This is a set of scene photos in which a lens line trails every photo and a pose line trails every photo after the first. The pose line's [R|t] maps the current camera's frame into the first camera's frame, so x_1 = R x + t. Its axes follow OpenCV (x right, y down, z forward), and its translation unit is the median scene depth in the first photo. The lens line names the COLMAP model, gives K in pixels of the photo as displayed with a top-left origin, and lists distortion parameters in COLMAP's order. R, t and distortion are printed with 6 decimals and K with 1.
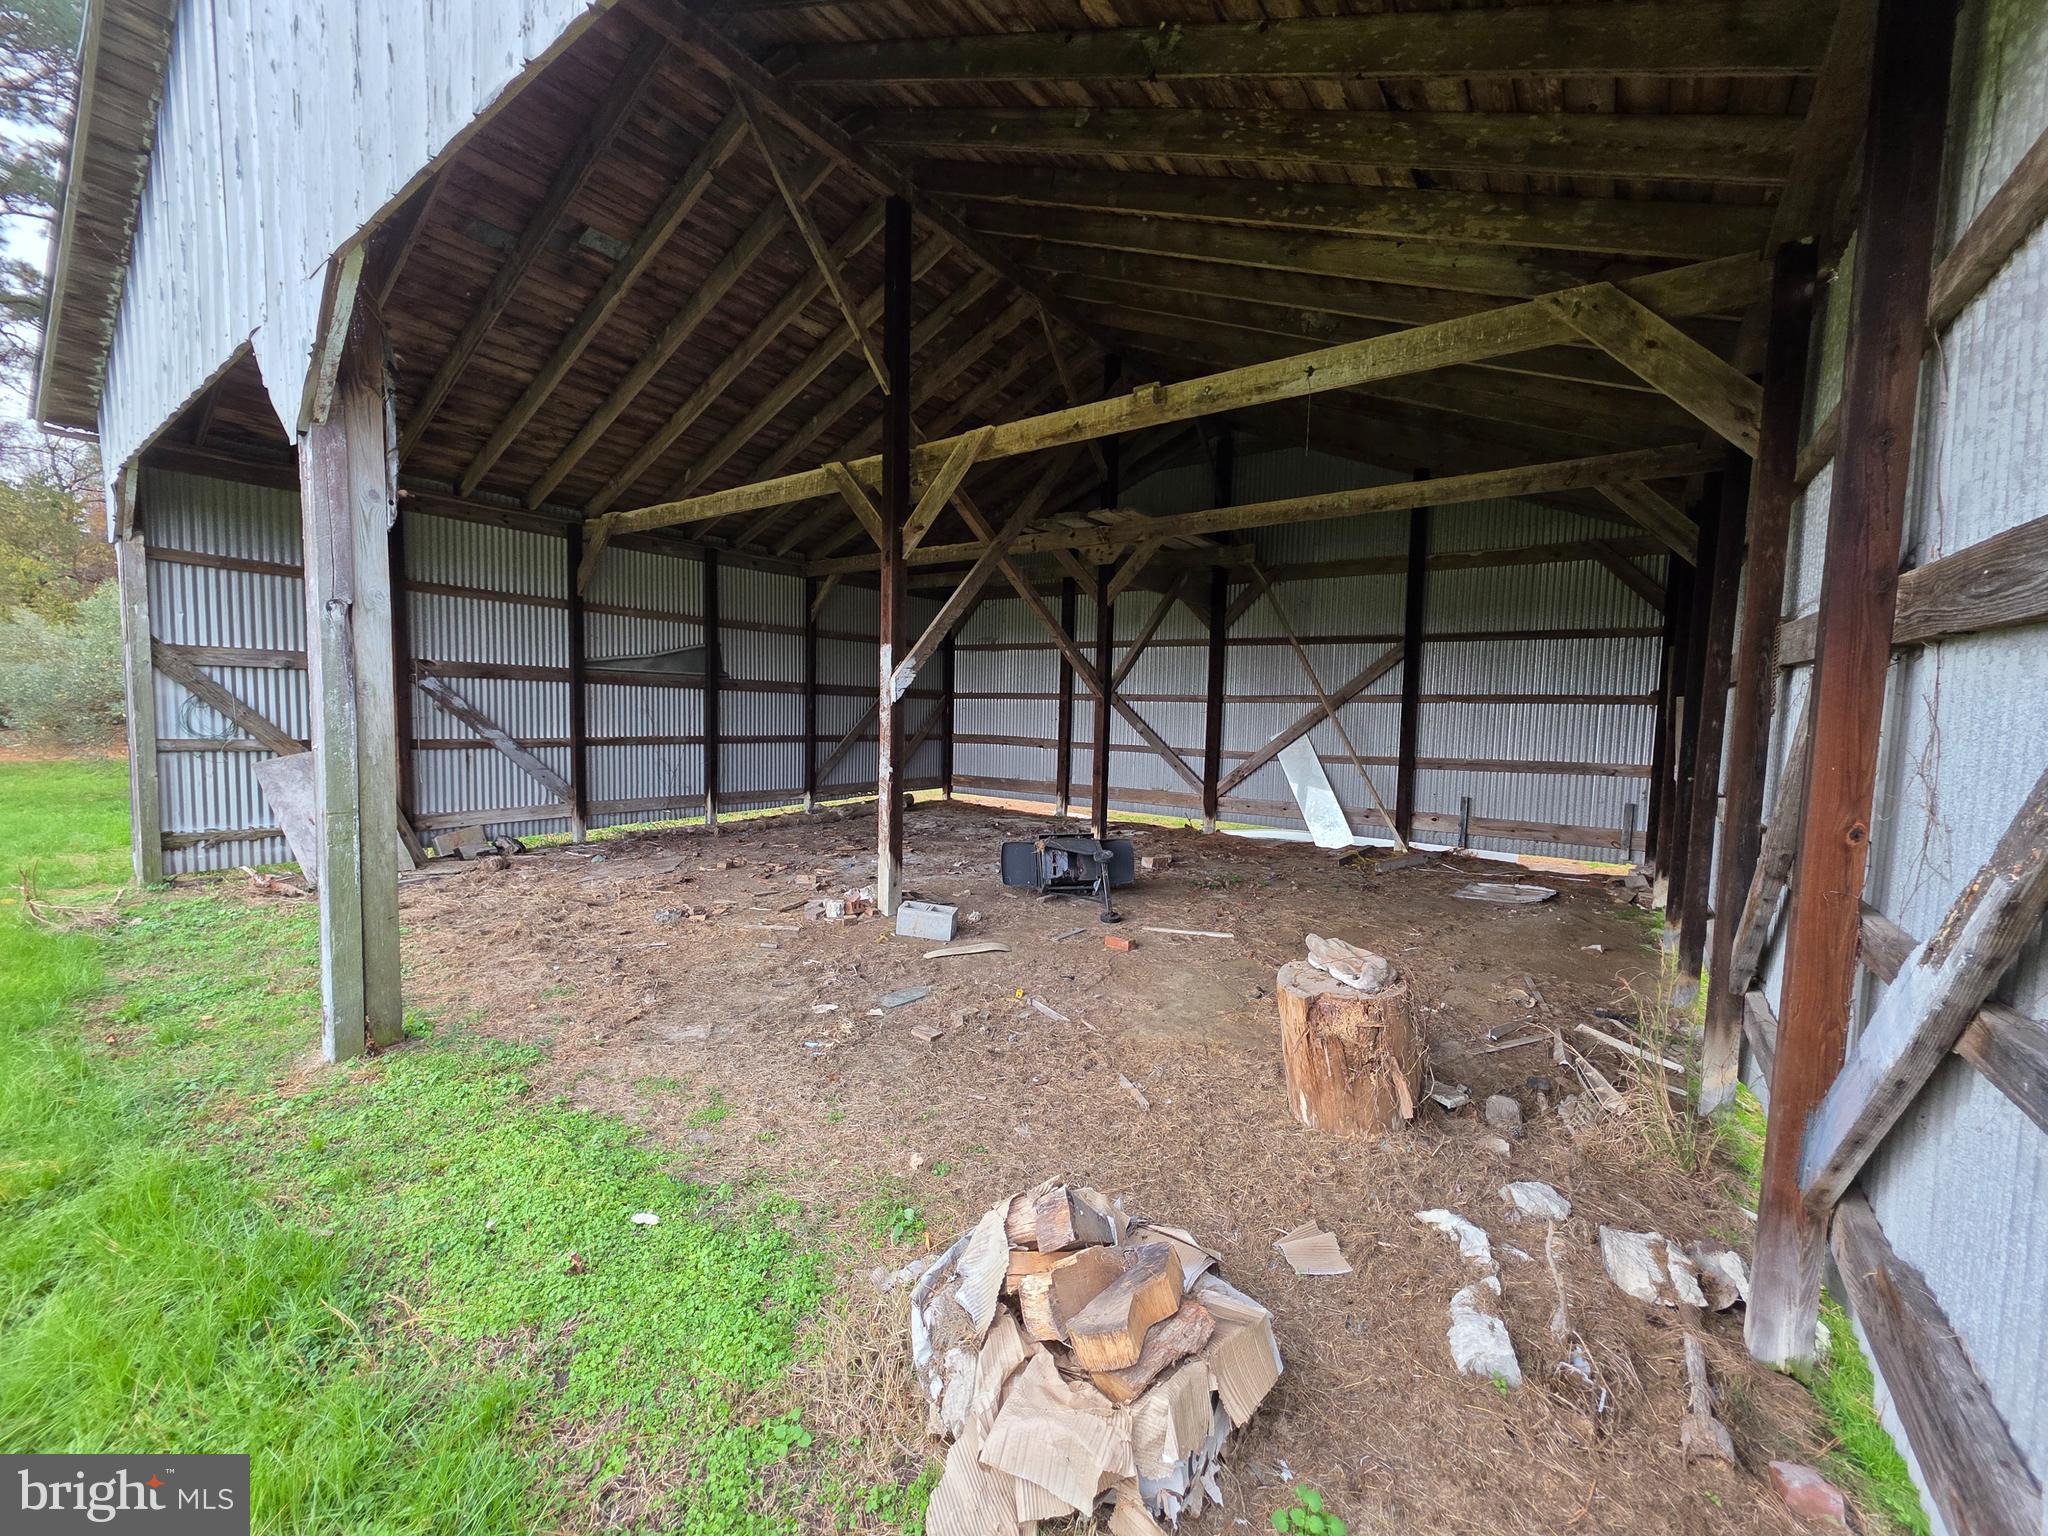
lens RADIAL K [[816.1, 0, 1034.0], [0, 816.1, 768.5], [0, 0, 1]] dist [-0.002761, -0.001221]
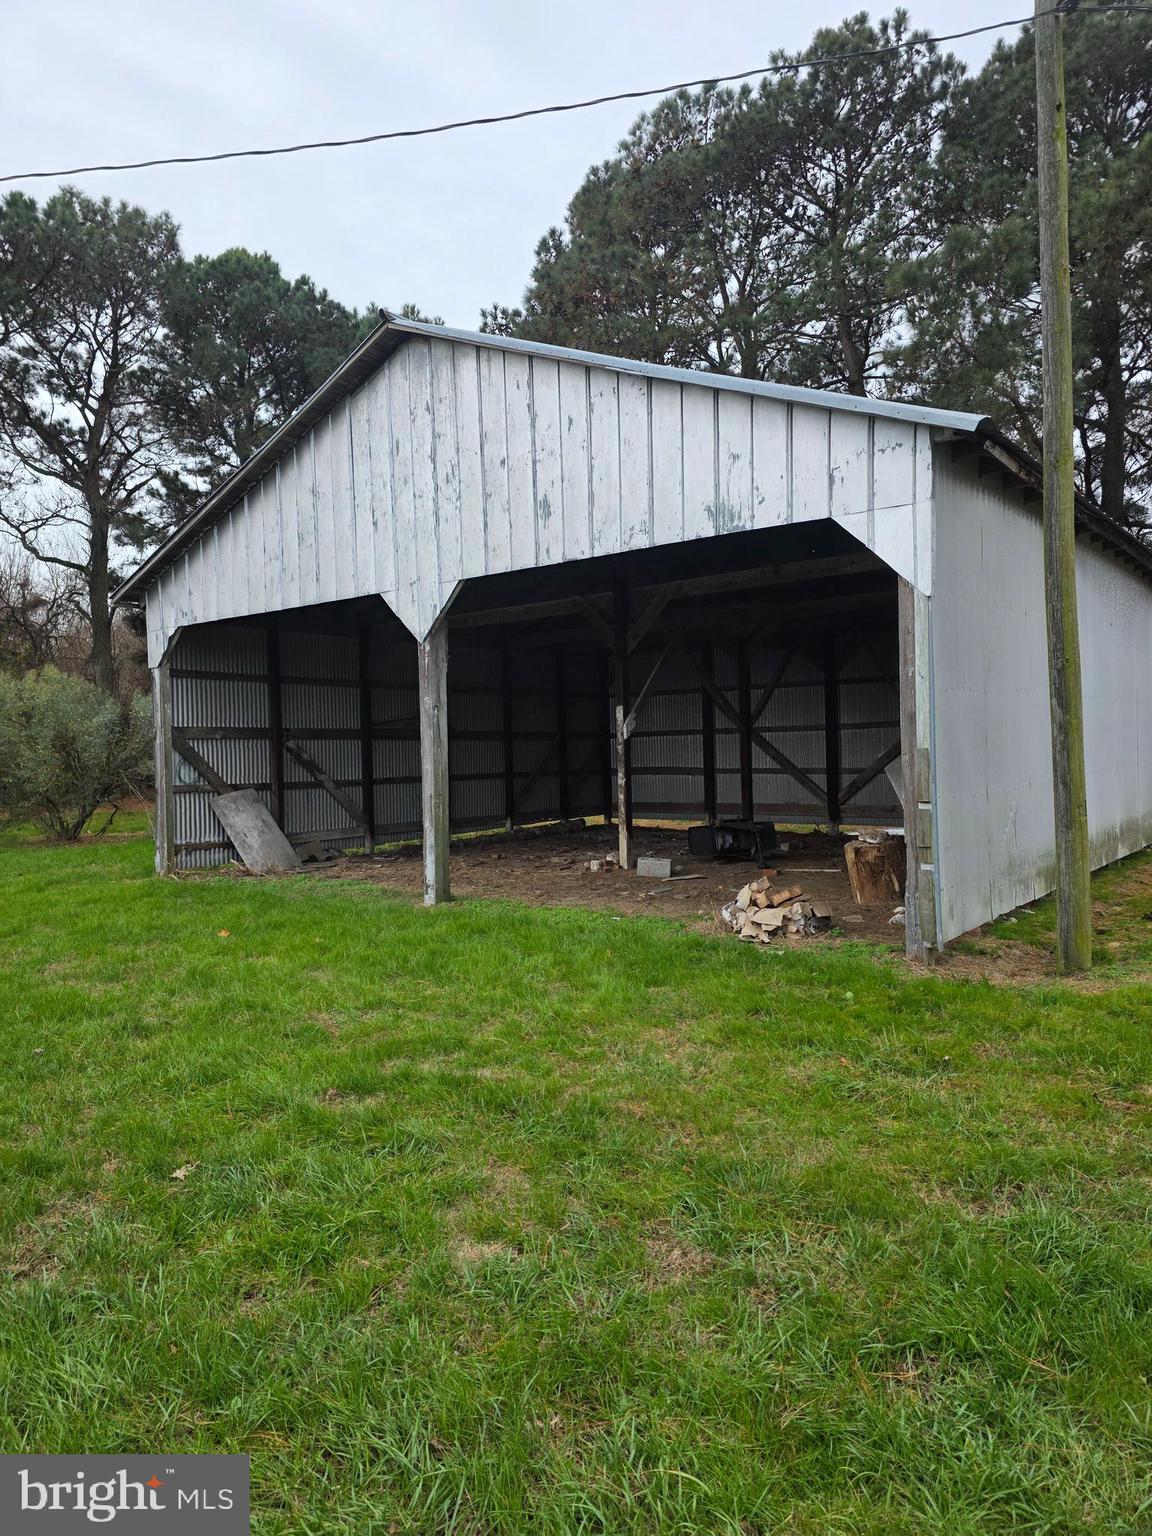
lens RADIAL K [[1029.8, 0, 572.7], [0, 1029.8, 761.3], [0, 0, 1]] dist [0.022126, -0.005712]
pose [[0.997241, -0.049980, -0.054879, -0.095701], [0.046379, 0.996805, -0.065036, 0.054617], [0.057955, 0.062311, 0.996373, -0.631598]]
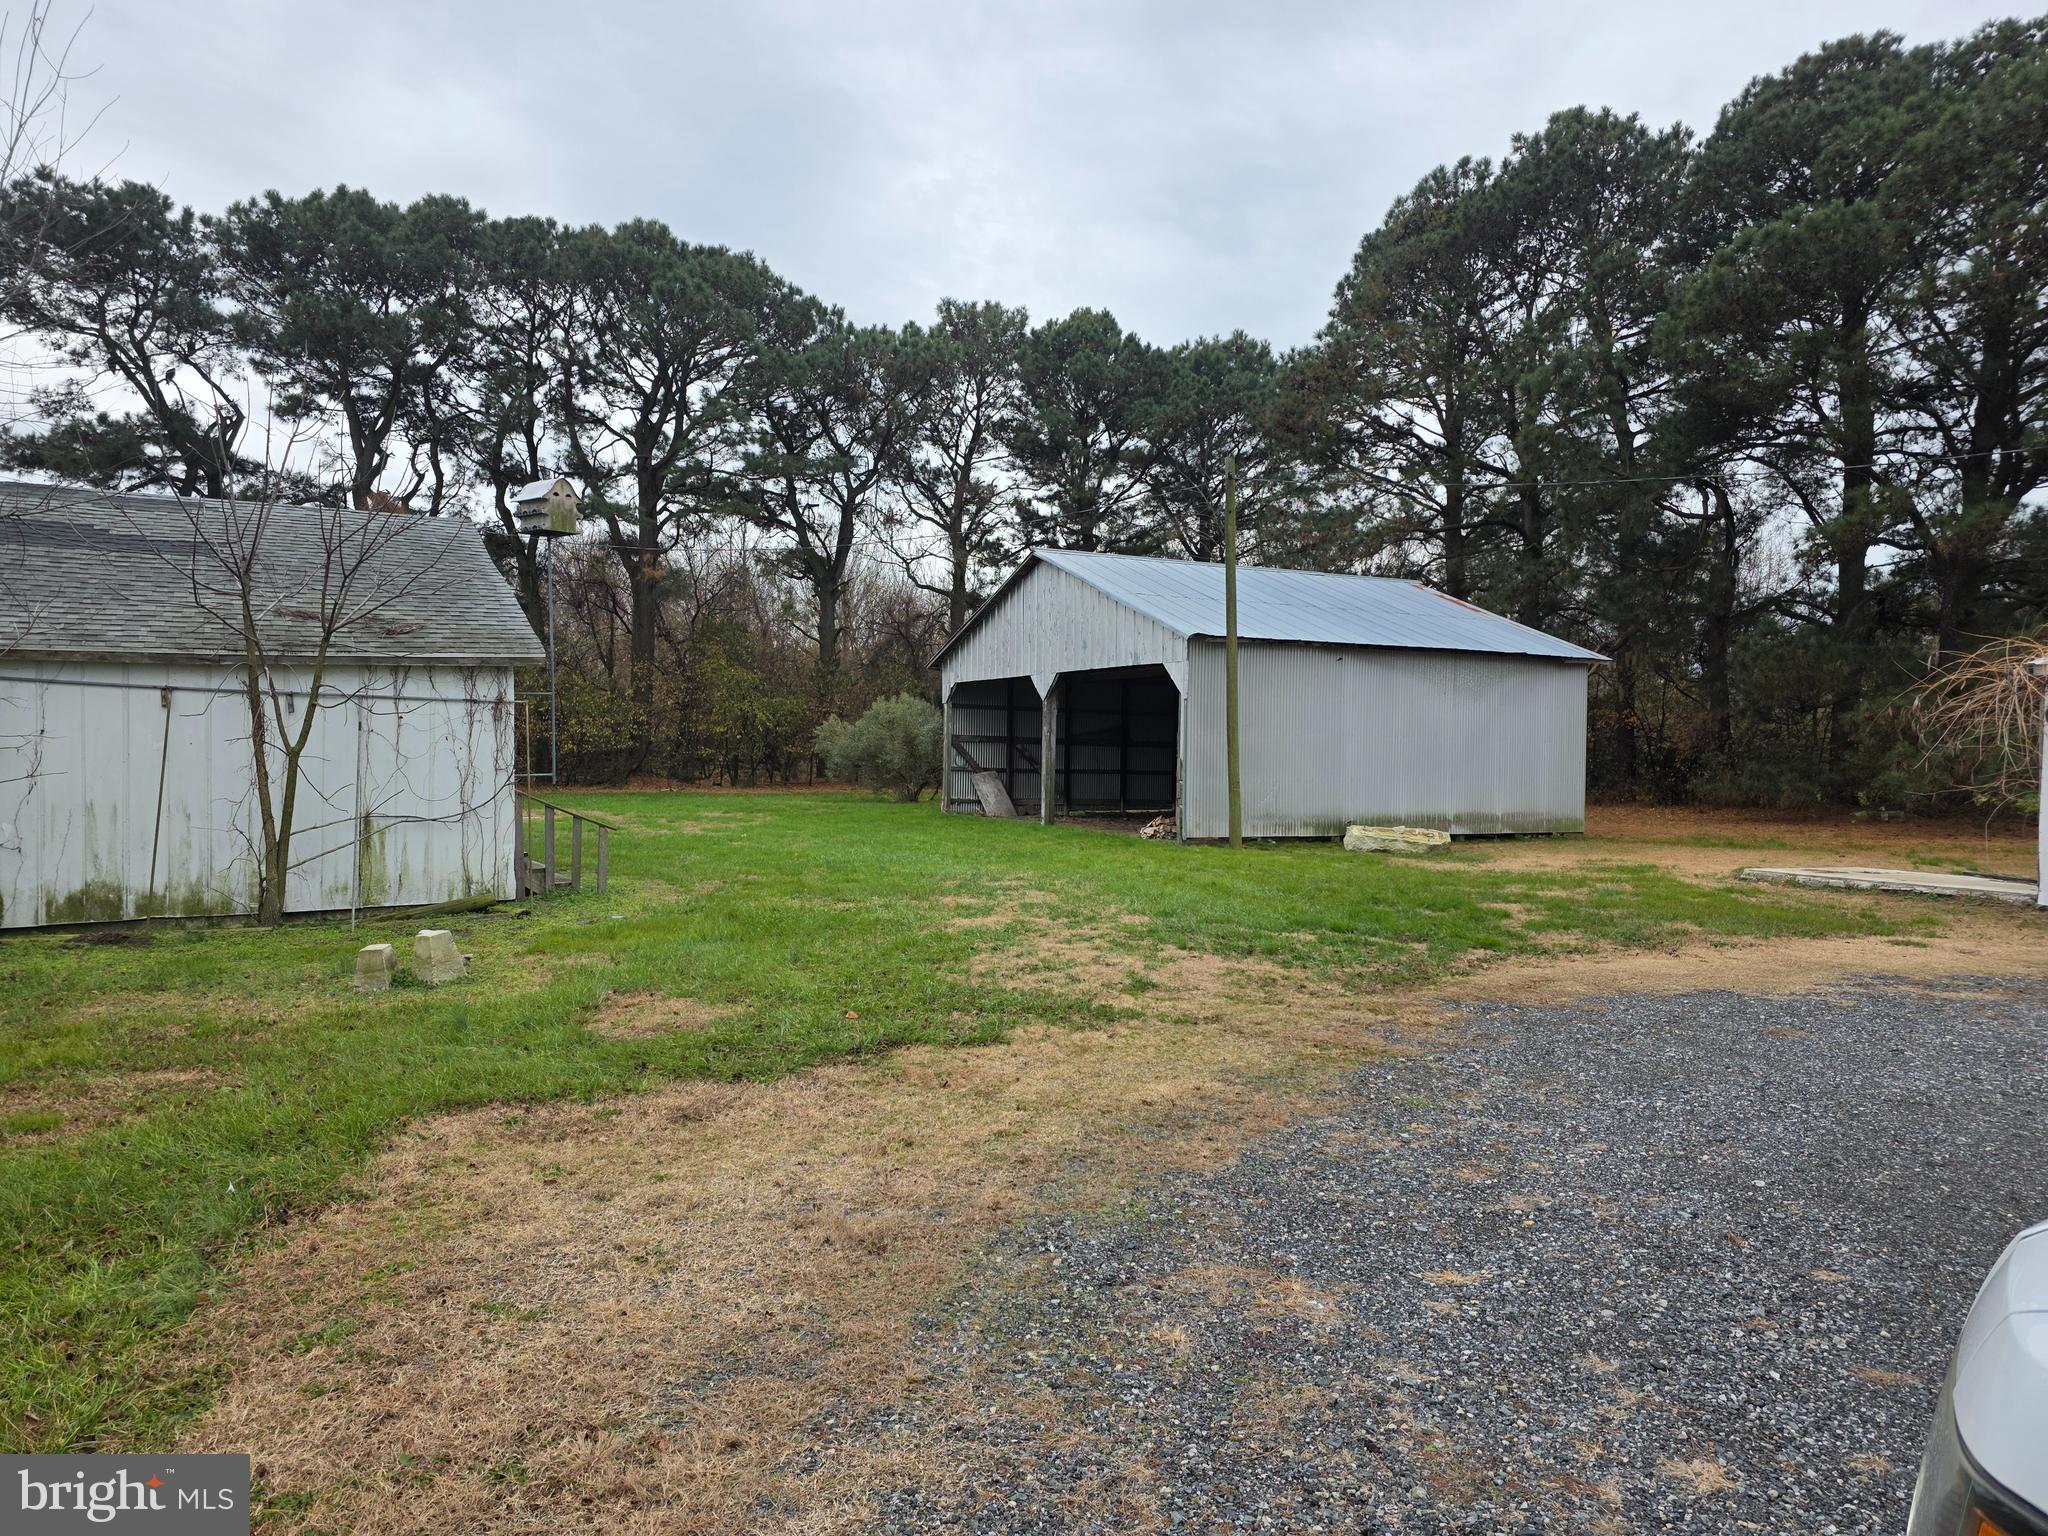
lens RADIAL K [[1373.1, 0, 1027.4], [0, 1373.1, 782.7], [0, 0, 1]] dist [0.022126, -0.005712]
pose [[0.893137, -0.006458, -0.449738, 0.914338], [-0.021963, 0.998078, -0.057948, 0.193317], [0.449248, 0.061633, 0.891279, -2.115449]]
